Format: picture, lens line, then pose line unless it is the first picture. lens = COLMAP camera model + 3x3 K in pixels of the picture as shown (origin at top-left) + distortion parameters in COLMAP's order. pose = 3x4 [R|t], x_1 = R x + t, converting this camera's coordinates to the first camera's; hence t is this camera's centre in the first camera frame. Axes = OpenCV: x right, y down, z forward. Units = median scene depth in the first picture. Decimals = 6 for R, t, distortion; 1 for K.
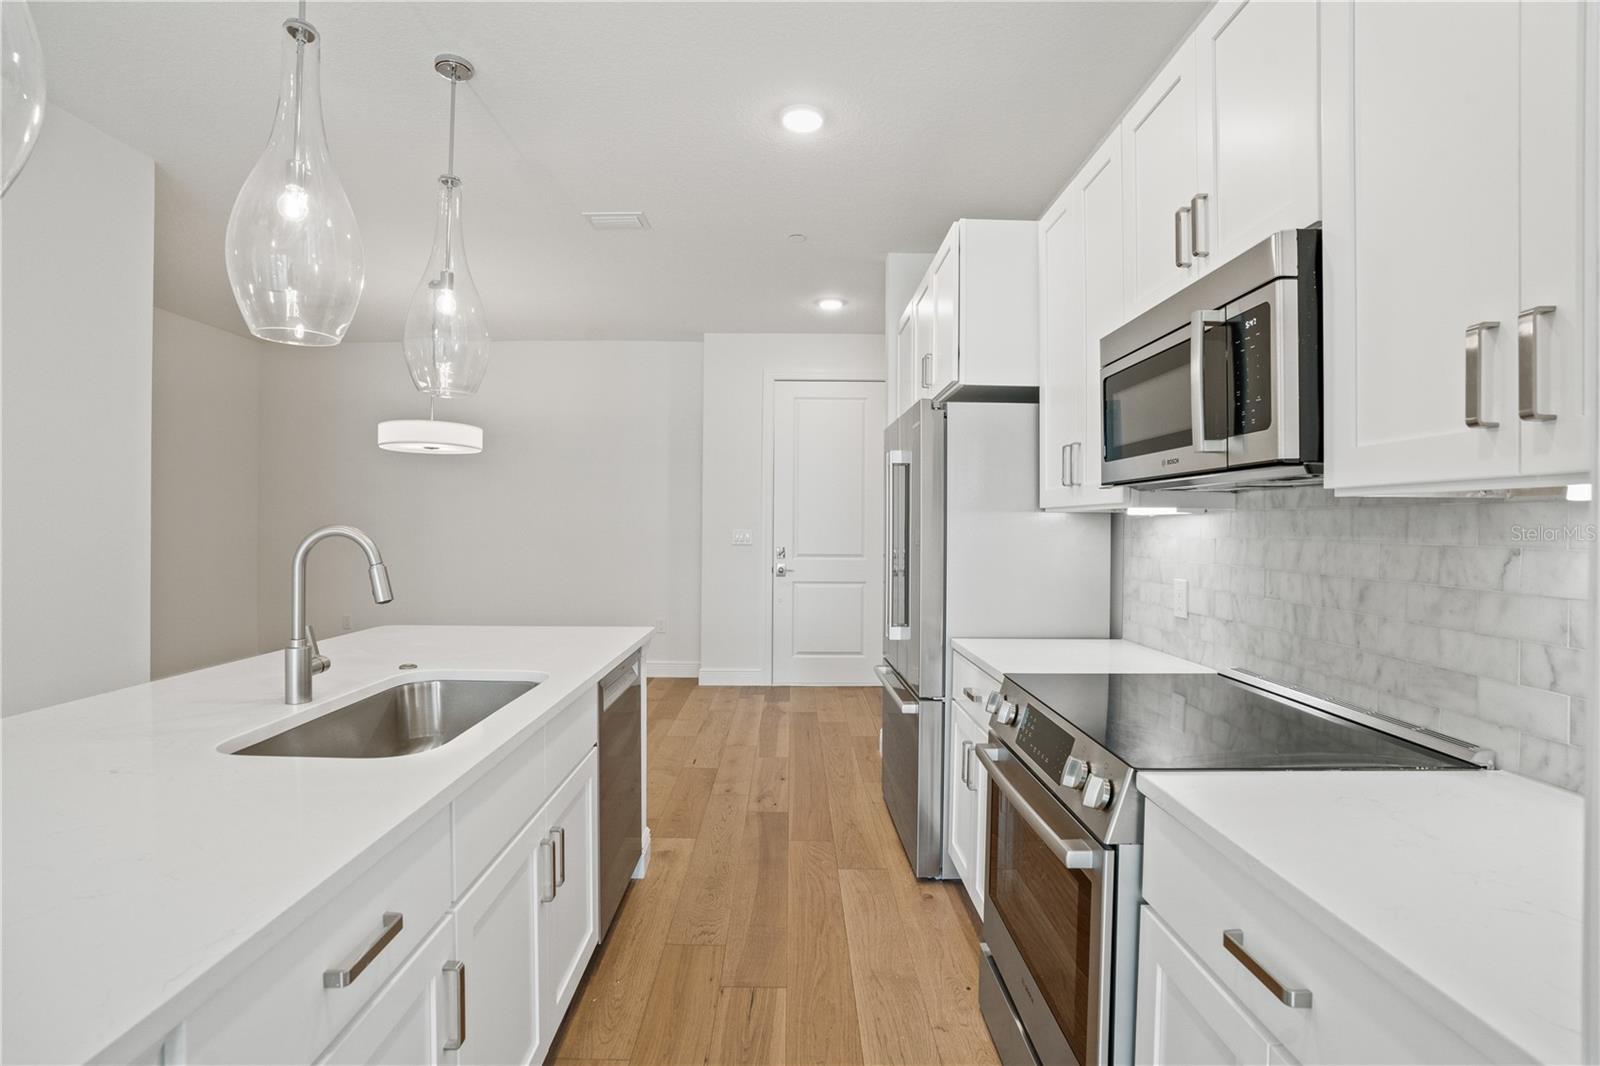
lens RADIAL K [[744.4, 0, 785.6], [0, 744.4, 532.4], [0, 0, 1]] dist [-0.031747, 0.005727]
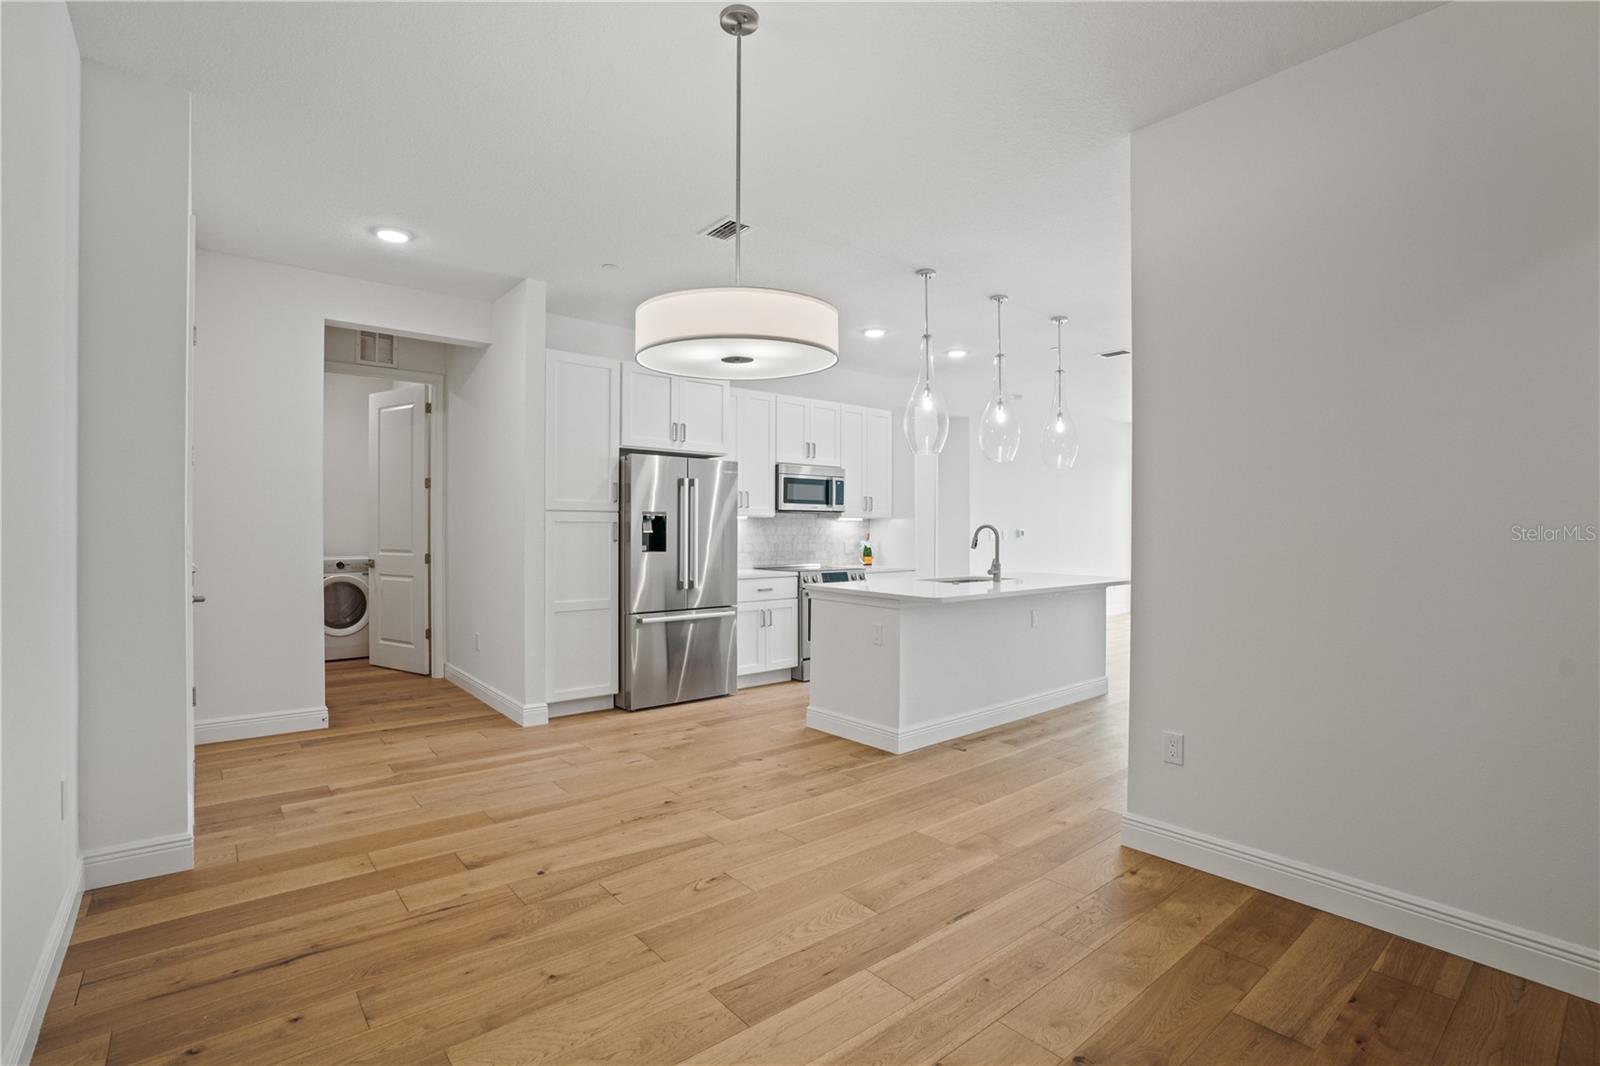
lens RADIAL K [[744.4, 0, 795.3], [0, 744.4, 528.1], [0, 0, 1]] dist [-0.031747, 0.005727]
pose [[-0.626998, -0.014866, 0.778879, -2.310976], [-0.003863, 0.999865, 0.015974, -0.042315], [-0.779011, 0.007007, -0.626971, 3.272647]]
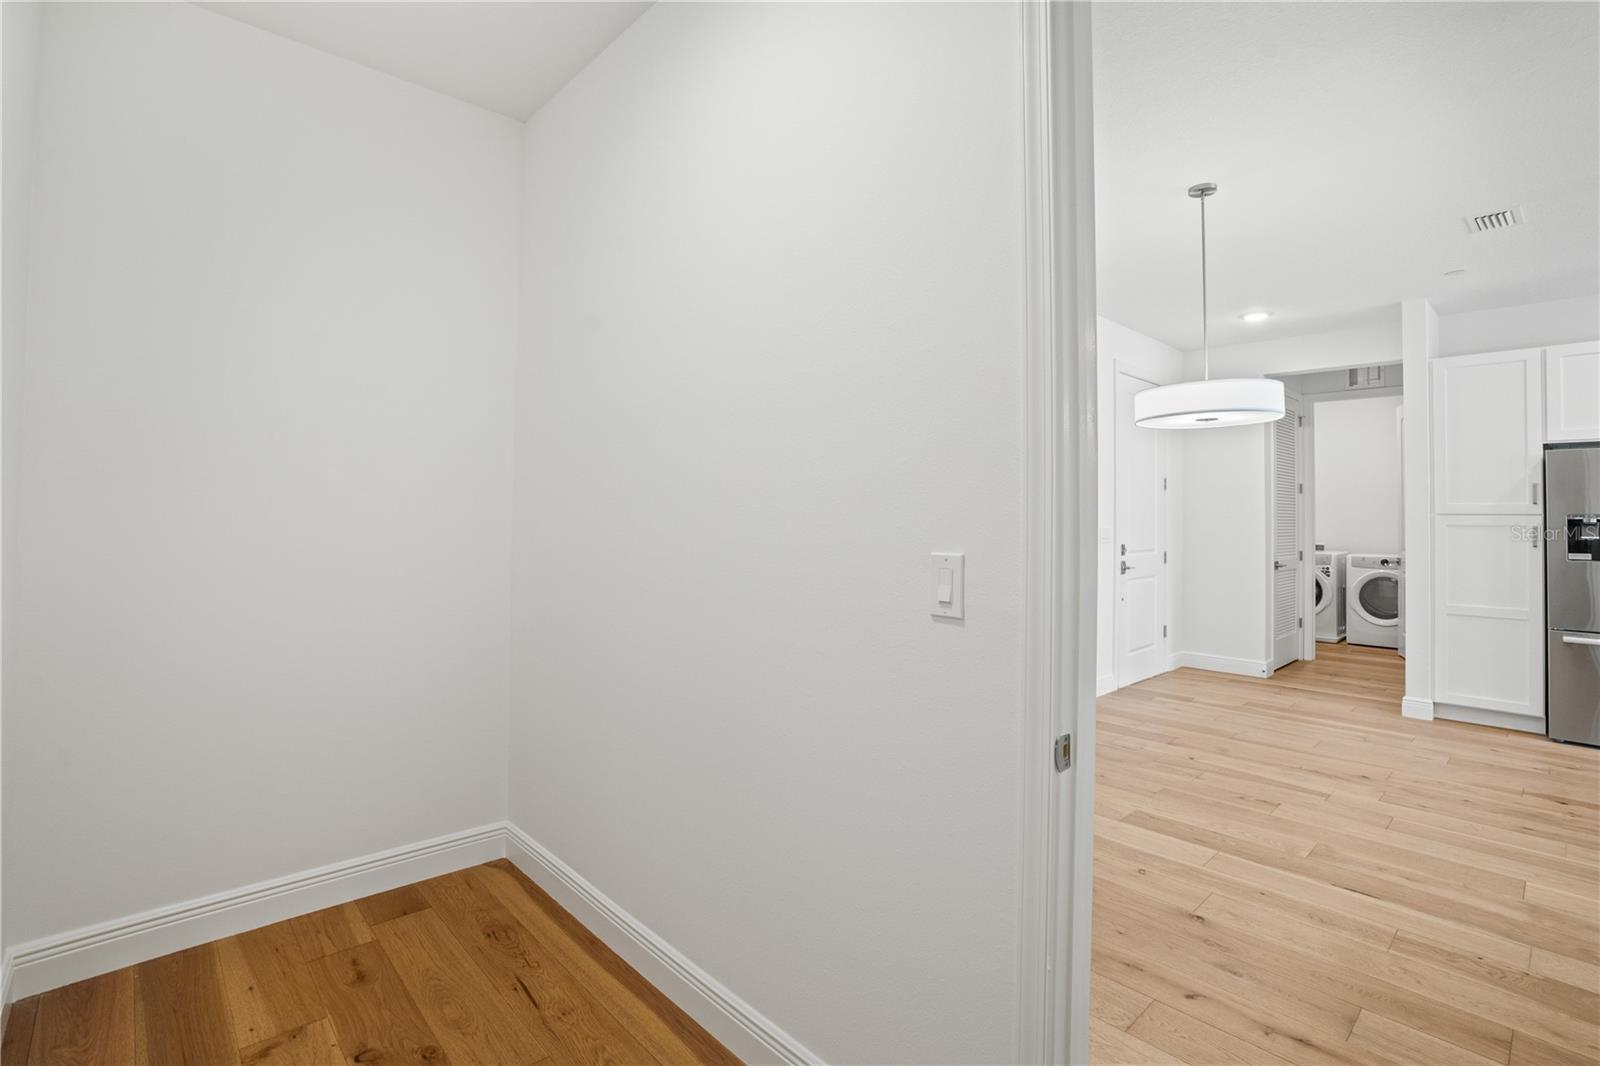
lens RADIAL K [[744.4, 0, 803.5], [0, 744.4, 529.2], [0, 0, 1]] dist [-0.031747, 0.005727]
pose [[0.728289, -0.018788, 0.685012, -3.246994], [0.010396, 0.999812, 0.016369, -0.074539], [-0.685191, -0.004800, 0.728348, 1.918393]]
